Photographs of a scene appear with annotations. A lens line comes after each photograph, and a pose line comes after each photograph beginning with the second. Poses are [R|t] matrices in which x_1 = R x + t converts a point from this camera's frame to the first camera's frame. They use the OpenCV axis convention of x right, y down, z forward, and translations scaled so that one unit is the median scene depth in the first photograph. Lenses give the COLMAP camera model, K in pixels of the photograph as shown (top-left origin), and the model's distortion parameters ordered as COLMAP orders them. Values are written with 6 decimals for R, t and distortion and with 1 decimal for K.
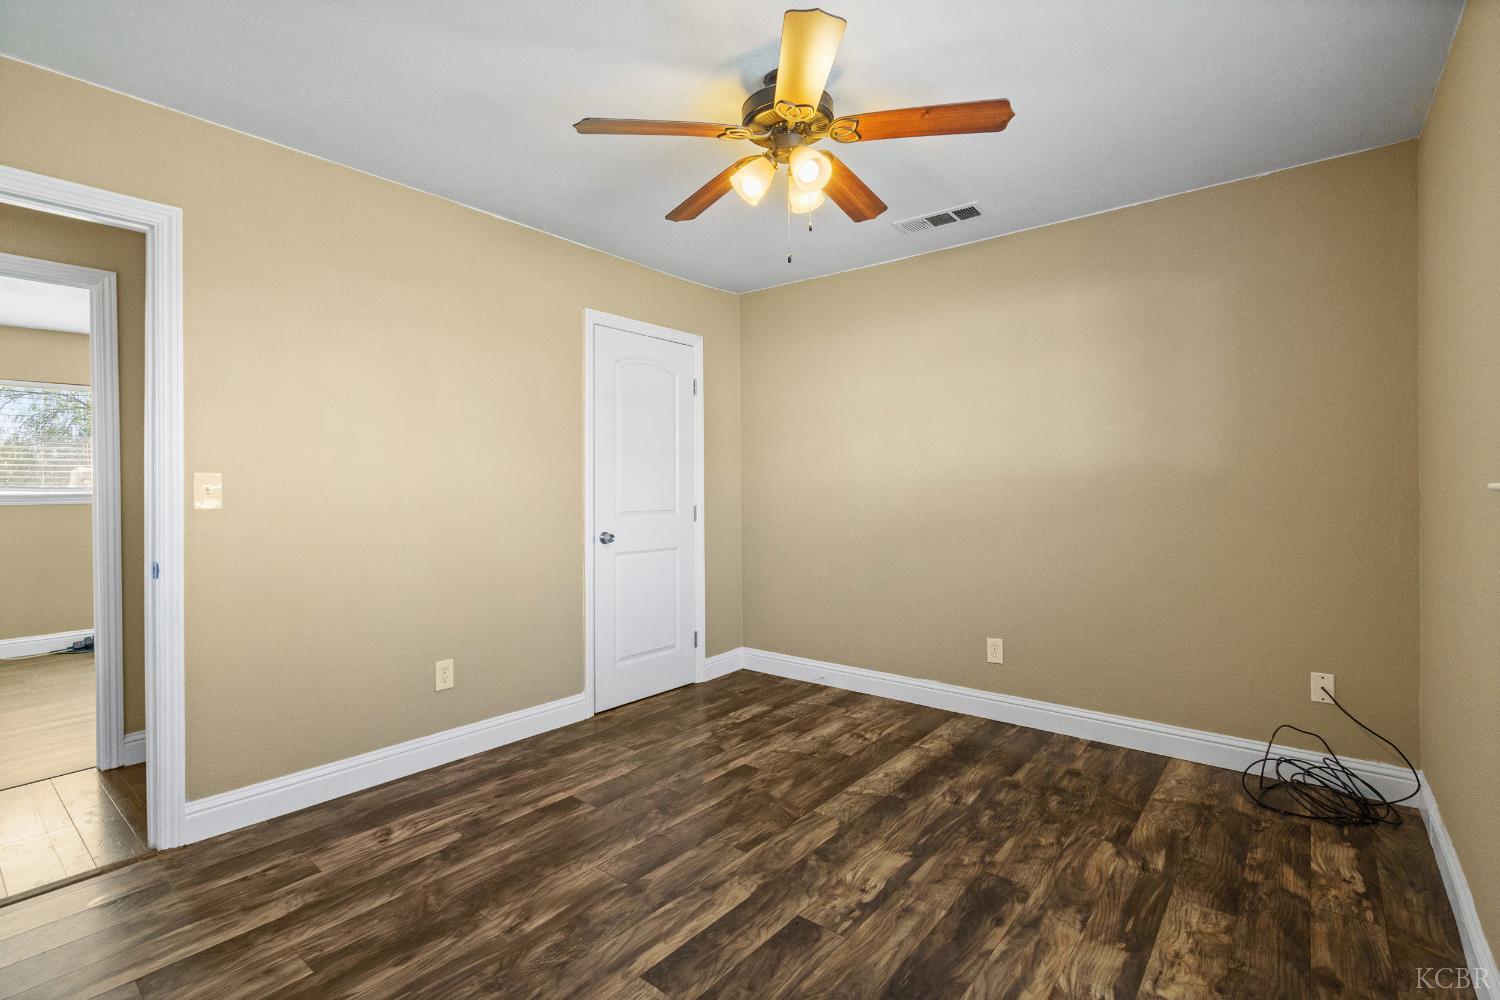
lens RADIAL K [[690.4, 0, 746.2], [0, 690.4, 509.3], [0, 0, 1]] dist [0.002083, 0.000959]
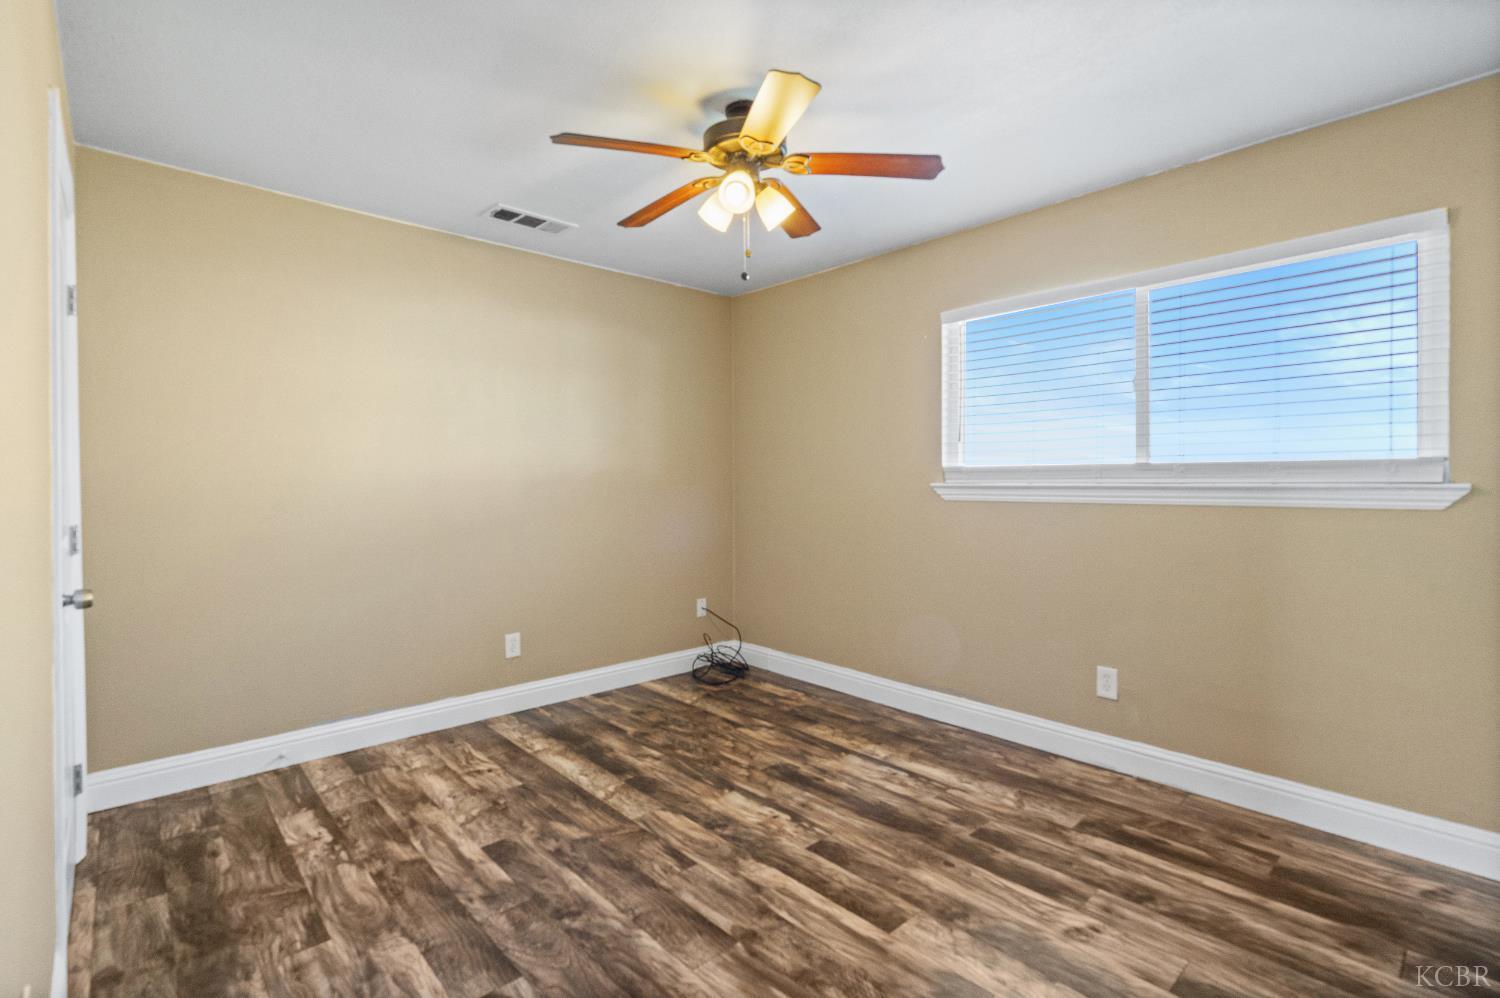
lens RADIAL K [[690.4, 0, 744.2], [0, 690.4, 485.0], [0, 0, 1]] dist [0.002083, 0.000959]
pose [[0.147920, 0.006965, 0.988975, -0.776010], [0.034664, 0.999324, -0.012223, -0.008659], [-0.988392, 0.036090, 0.147578, 0.644468]]
